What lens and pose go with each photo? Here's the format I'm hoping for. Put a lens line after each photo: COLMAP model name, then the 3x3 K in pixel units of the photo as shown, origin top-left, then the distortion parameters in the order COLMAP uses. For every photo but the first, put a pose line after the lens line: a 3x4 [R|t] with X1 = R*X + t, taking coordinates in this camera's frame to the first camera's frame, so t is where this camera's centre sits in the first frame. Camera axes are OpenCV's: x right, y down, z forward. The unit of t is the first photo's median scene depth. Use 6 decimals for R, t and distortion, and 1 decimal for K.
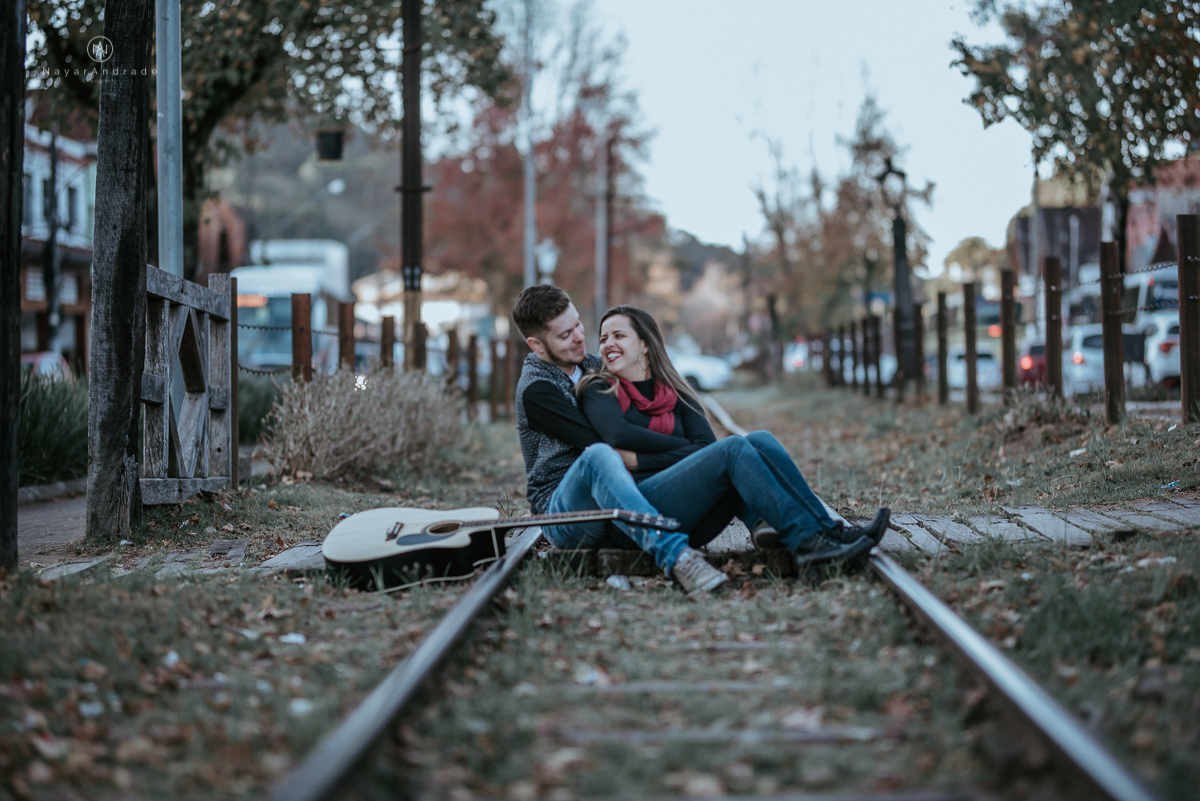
lens RADIAL K [[2956.8, 0, 600.0], [0, 2956.8, 400.5], [0, 0, 1]] dist [-0.031704, 0.444235]
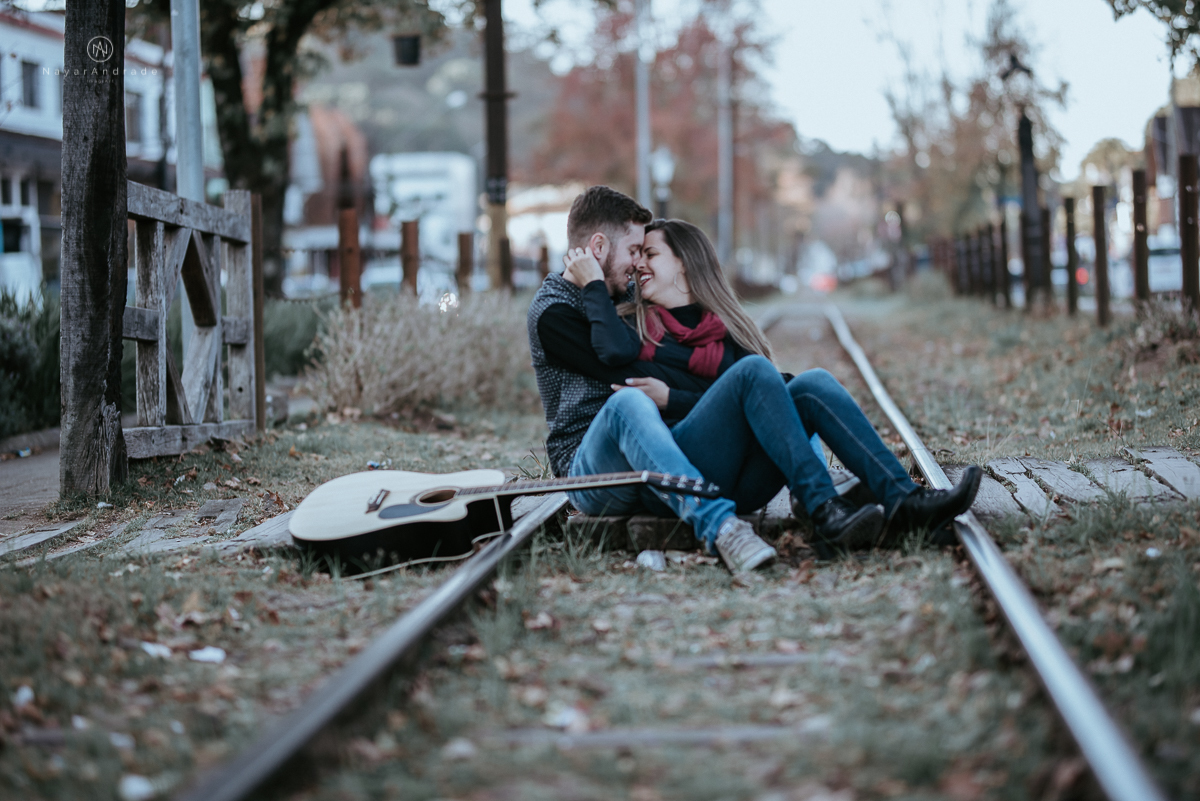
lens RADIAL K [[2891.6, 0, 600.0], [0, 2891.6, 400.5], [0, 0, 1]] dist [-0.026706, 0.015634]
pose [[0.998566, -0.015301, -0.051302, 0.025488], [0.016927, 0.999363, 0.031413, -0.005898], [0.050789, -0.032236, 0.998189, 0.152553]]
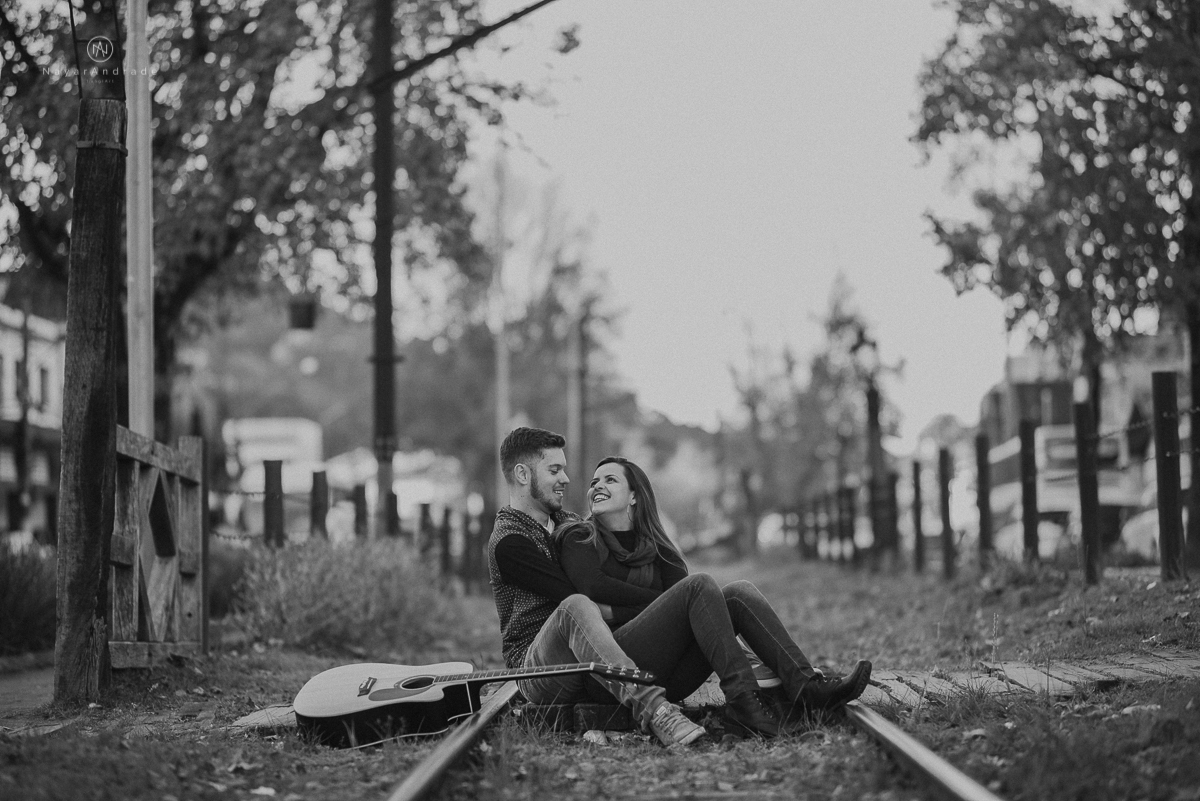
lens RADIAL K [[2956.8, 0, 600.0], [0, 2956.8, 400.5], [0, 0, 1]] dist [-0.031704, 0.444235]
pose [[0.999934, -0.006867, 0.009241, -0.000315], [0.007427, 0.998053, -0.061927, 0.008068], [-0.008798, 0.061991, 0.998038, 0.008395]]
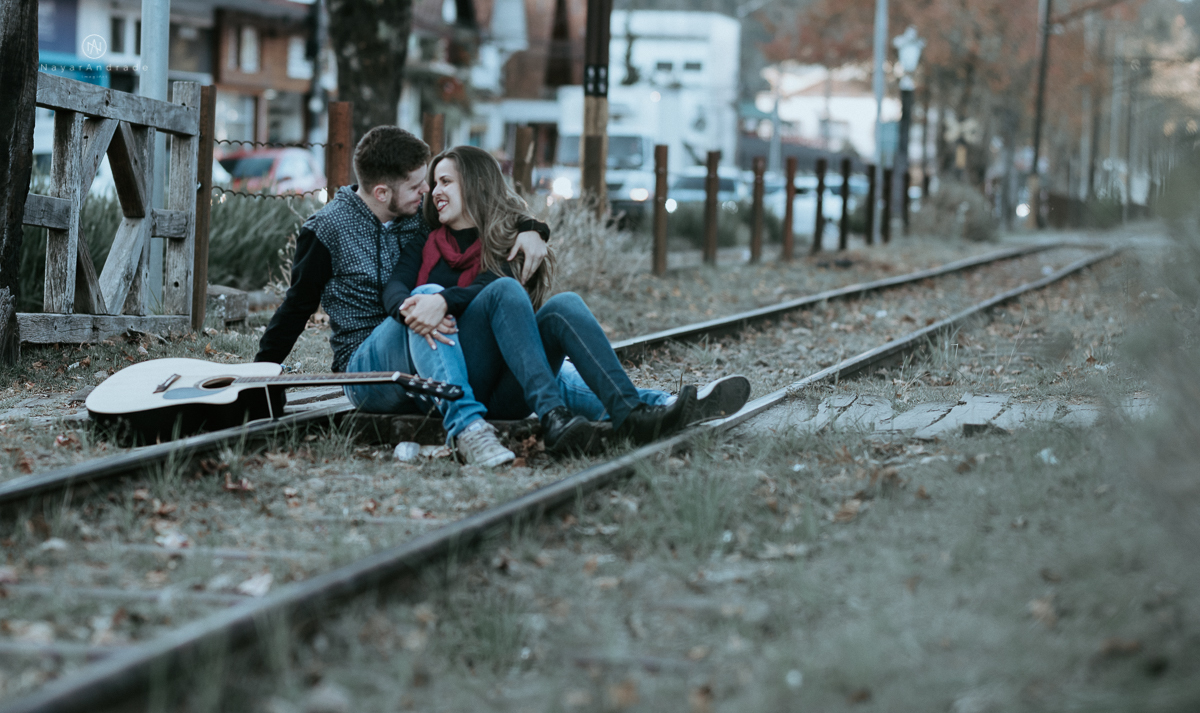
lens RADIAL K [[4054.0, 0, 600.0], [0, 4054.0, 356.5], [0, 0, 1]] dist [0.083362, -3.812135]
pose [[0.986998, 0.049570, -0.152898, 0.194193], [-0.044345, 0.998316, 0.037404, -0.013385], [0.154494, -0.030137, 0.987534, -0.175020]]
